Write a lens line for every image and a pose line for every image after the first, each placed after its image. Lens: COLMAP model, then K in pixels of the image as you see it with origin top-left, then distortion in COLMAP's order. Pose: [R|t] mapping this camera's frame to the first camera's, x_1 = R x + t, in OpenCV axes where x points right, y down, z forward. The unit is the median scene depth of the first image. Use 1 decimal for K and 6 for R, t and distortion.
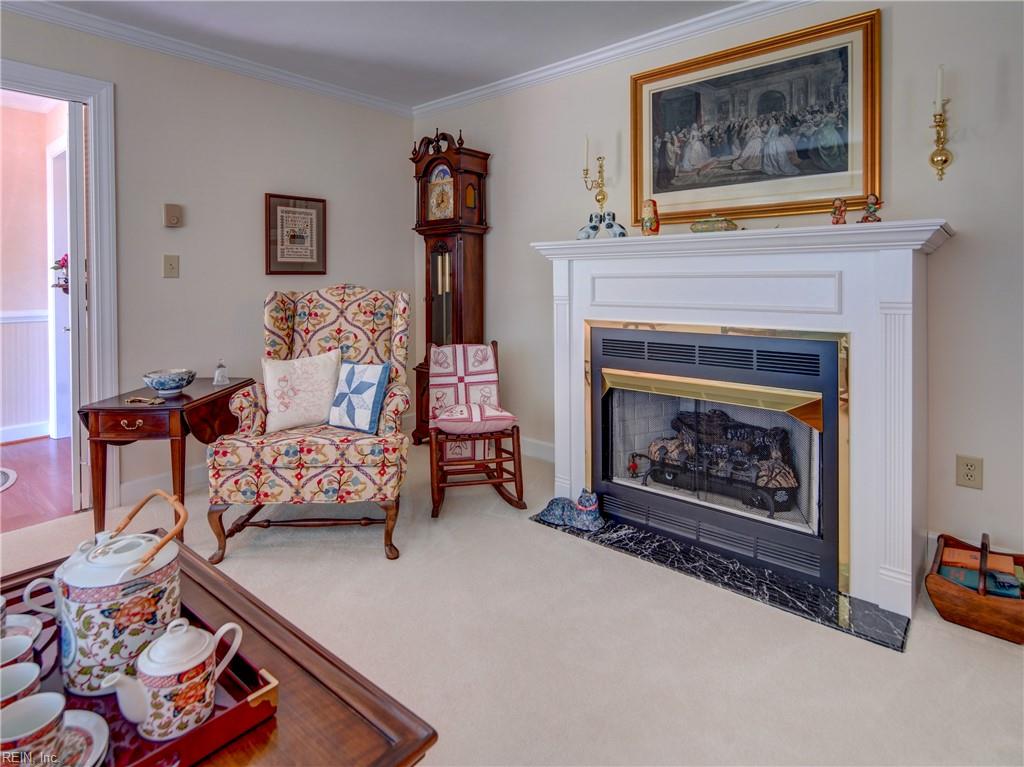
lens RADIAL K [[565.2, 0, 509.5], [0, 565.2, 282.8], [0, 0, 1]] dist [0.004220, -0.005728]
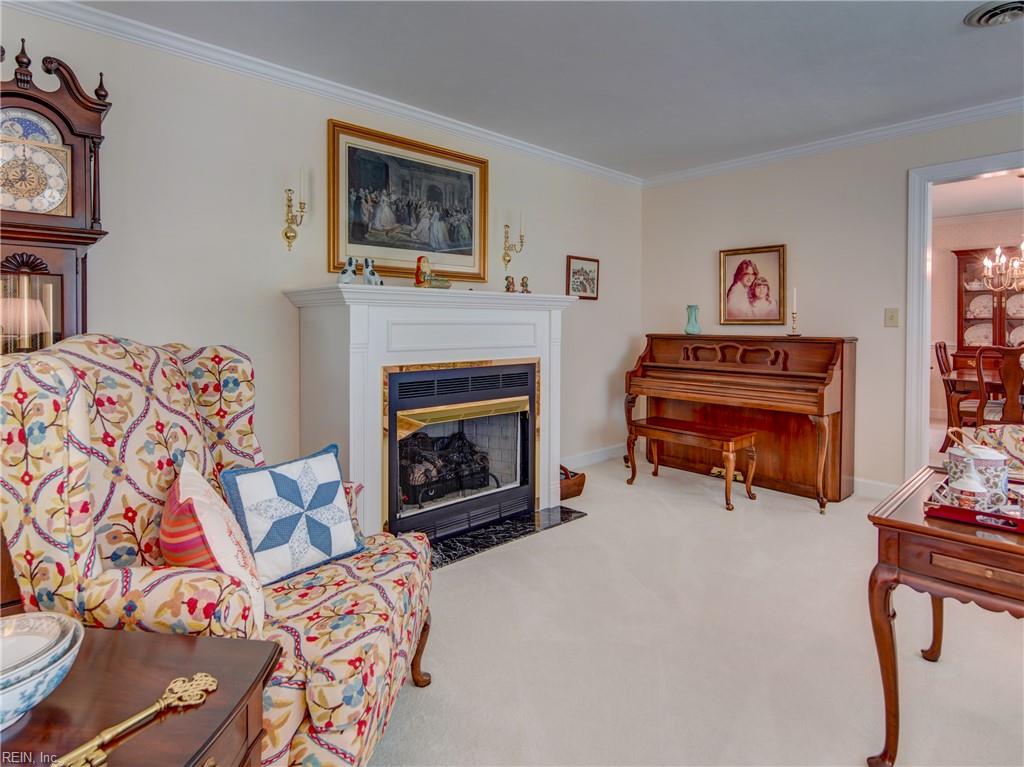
lens RADIAL K [[565.2, 0, 486.3], [0, 565.2, 331.2], [0, 0, 1]] dist [0.004220, -0.005728]
pose [[0.120536, -0.005395, 0.992694, -0.799109], [0.006427, 0.999969, 0.004655, -0.000423], [-0.992688, 0.005819, 0.120567, 0.675836]]
